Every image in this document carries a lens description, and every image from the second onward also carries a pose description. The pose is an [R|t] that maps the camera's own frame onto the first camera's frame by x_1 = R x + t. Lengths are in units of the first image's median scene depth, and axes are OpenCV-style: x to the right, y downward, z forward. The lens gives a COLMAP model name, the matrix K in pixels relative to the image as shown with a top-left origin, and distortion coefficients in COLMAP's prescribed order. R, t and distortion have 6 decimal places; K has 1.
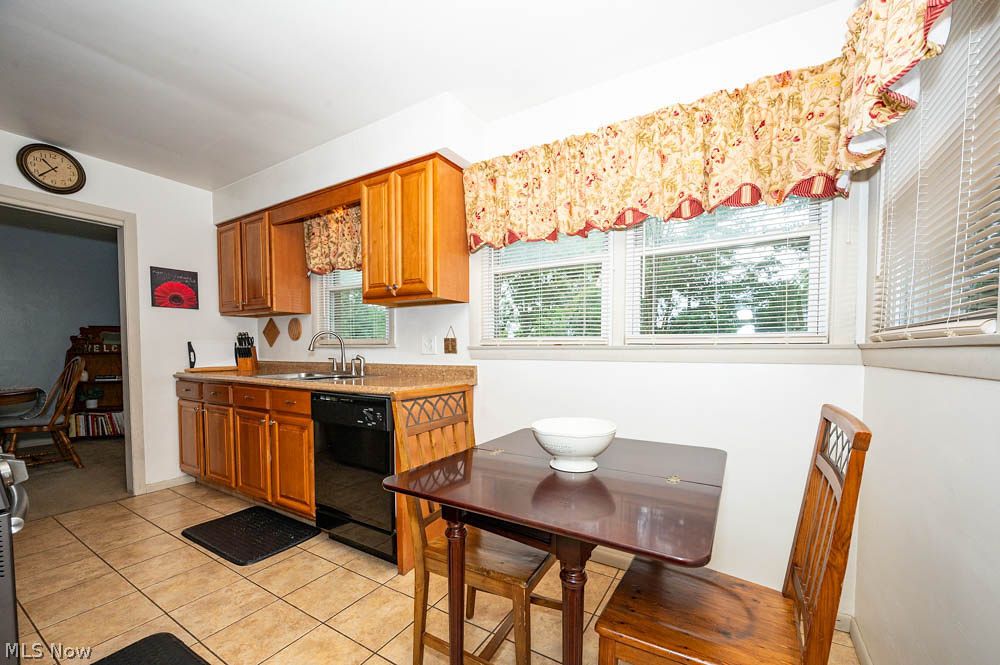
lens RADIAL K [[405.4, 0, 499.2], [0, 405.4, 360.6], [0, 0, 1]] dist [-0.004421, -0.000556]
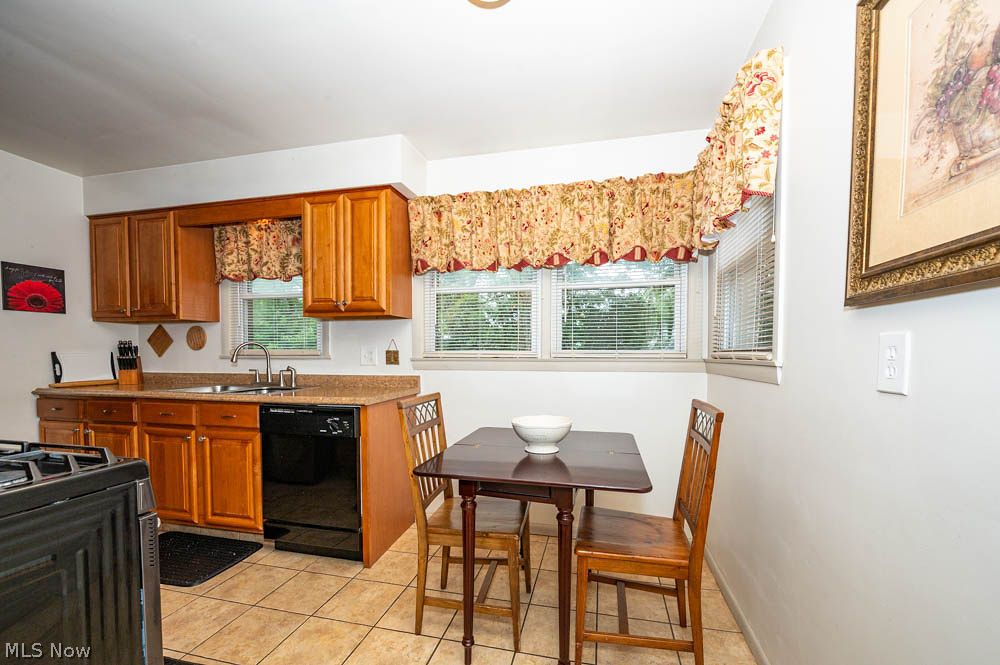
lens RADIAL K [[405.4, 0, 509.2], [0, 405.4, 360.6], [0, 0, 1]] dist [-0.004421, -0.000556]
pose [[0.952005, -0.005542, 0.306032, -0.196200], [0.009244, 0.999901, -0.010648, -0.017644], [-0.305943, 0.012965, 0.951962, -0.161641]]
